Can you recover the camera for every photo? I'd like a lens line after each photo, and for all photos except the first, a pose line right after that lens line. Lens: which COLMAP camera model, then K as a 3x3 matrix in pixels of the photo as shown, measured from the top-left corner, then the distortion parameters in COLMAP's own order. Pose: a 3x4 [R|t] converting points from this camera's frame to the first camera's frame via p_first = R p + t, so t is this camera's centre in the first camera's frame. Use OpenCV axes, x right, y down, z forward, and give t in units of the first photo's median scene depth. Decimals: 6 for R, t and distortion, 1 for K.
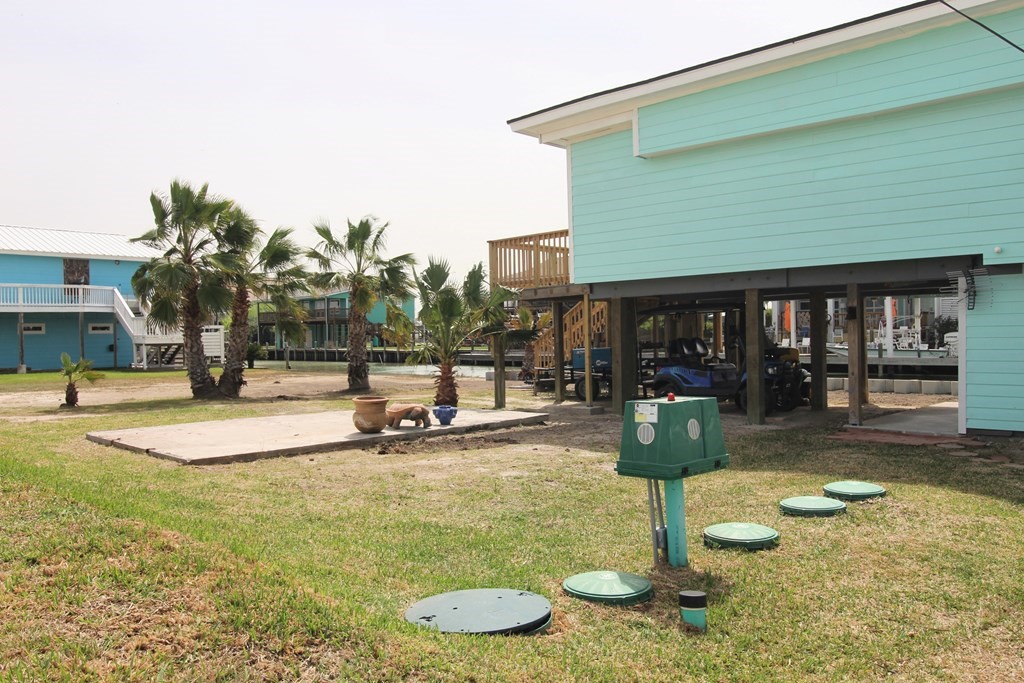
lens RADIAL K [[795.2, 0, 511.2], [0, 795.2, 334.2], [0, 0, 1]] dist [0.012008, -0.010463]
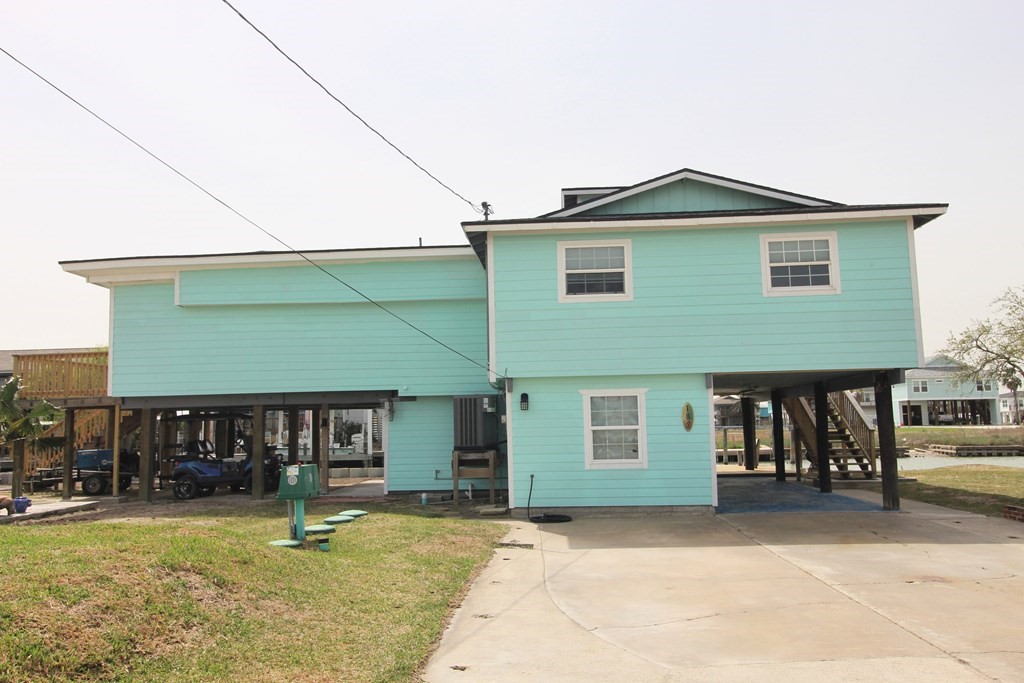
lens RADIAL K [[795.2, 0, 513.0], [0, 795.2, 341.1], [0, 0, 1]] dist [0.012008, -0.010463]
pose [[0.756023, 0.070666, 0.650719, -0.271571], [0.007012, 0.993224, -0.116007, -0.000971], [-0.654507, 0.092266, 0.750405, -0.366687]]
